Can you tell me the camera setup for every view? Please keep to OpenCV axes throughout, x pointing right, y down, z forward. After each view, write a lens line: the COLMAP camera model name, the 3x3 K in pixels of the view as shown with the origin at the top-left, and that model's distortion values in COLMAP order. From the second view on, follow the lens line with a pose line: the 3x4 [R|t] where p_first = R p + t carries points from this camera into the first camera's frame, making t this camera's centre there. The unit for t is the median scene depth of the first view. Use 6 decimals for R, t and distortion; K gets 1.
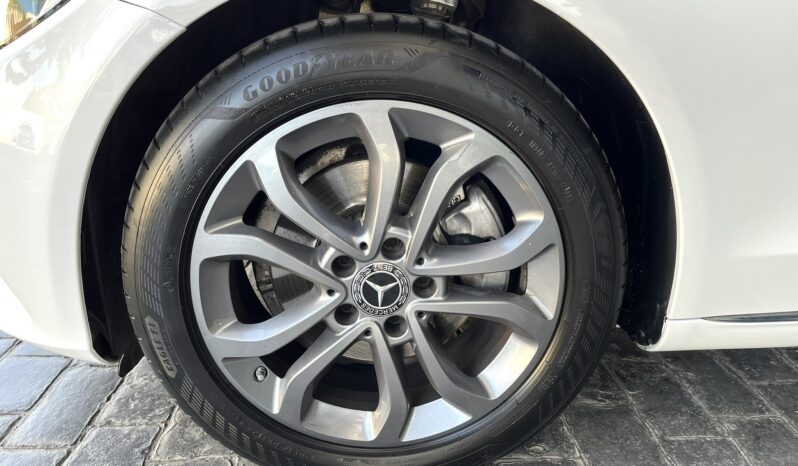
lens RADIAL K [[609.4, 0, 394.5], [0, 609.4, 203.1], [0, 0, 1]] dist [0.067252, -0.096207]
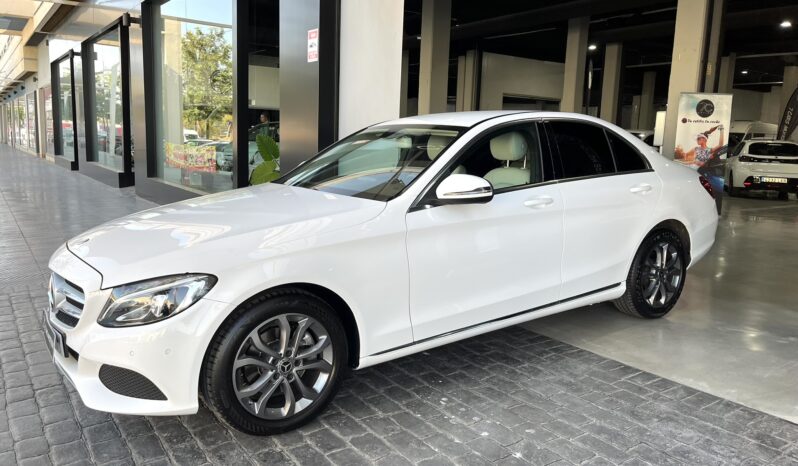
lens RADIAL K [[609.4, 0, 395.5], [0, 609.4, 232.0], [0, 0, 1]] dist [0.067252, -0.096207]
pose [[0.853175, -0.102265, 0.511503, -1.168480], [0.163740, 0.983535, -0.076476, -0.235528], [-0.495260, 0.149000, 0.855872, -2.341746]]
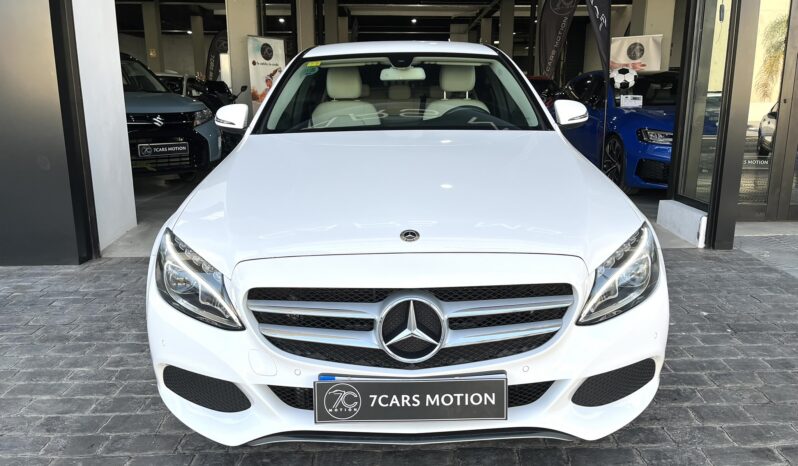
lens RADIAL K [[609.4, 0, 403.1], [0, 609.4, 234.9], [0, 0, 1]] dist [0.067252, -0.096207]
pose [[0.041838, -0.267931, 0.962529, -3.032549], [0.297816, 0.922924, 0.243962, -1.333812], [-0.953706, 0.276449, 0.118408, 1.596038]]
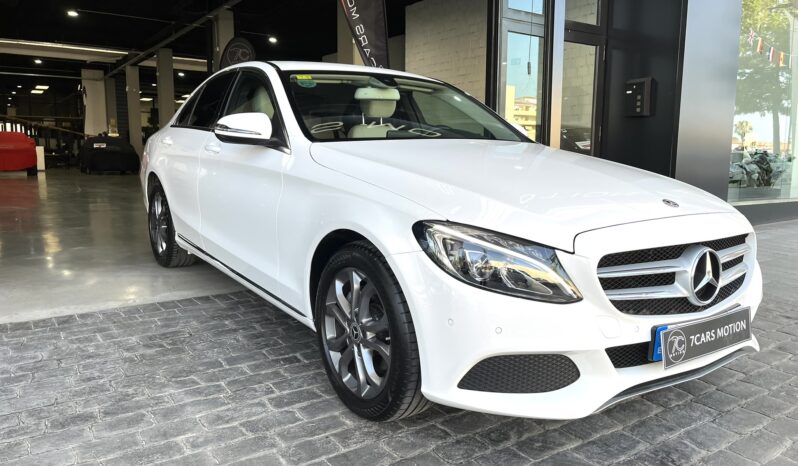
lens RADIAL K [[609.4, 0, 409.8], [0, 609.4, 235.2], [0, 0, 1]] dist [0.067252, -0.096207]
pose [[-0.530587, -0.162512, 0.831906, -2.540143], [0.217220, 0.922605, 0.318772, -1.760629], [-0.819325, 0.349843, -0.454221, 4.056547]]
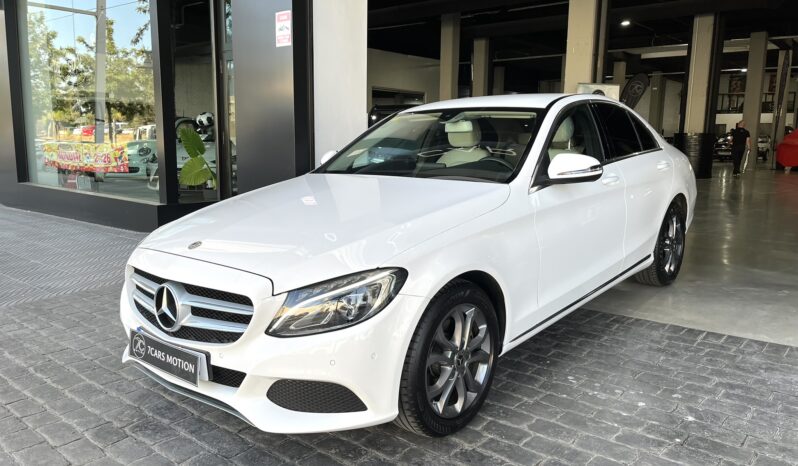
lens RADIAL K [[609.4, 0, 400.0], [0, 609.4, 238.6], [0, 0, 1]] dist [0.067252, -0.096207]
pose [[0.685505, -0.162590, 0.709681, -2.416585], [0.238167, 0.971195, -0.007549, -0.533207], [-0.688011, 0.174198, 0.704483, -1.170337]]
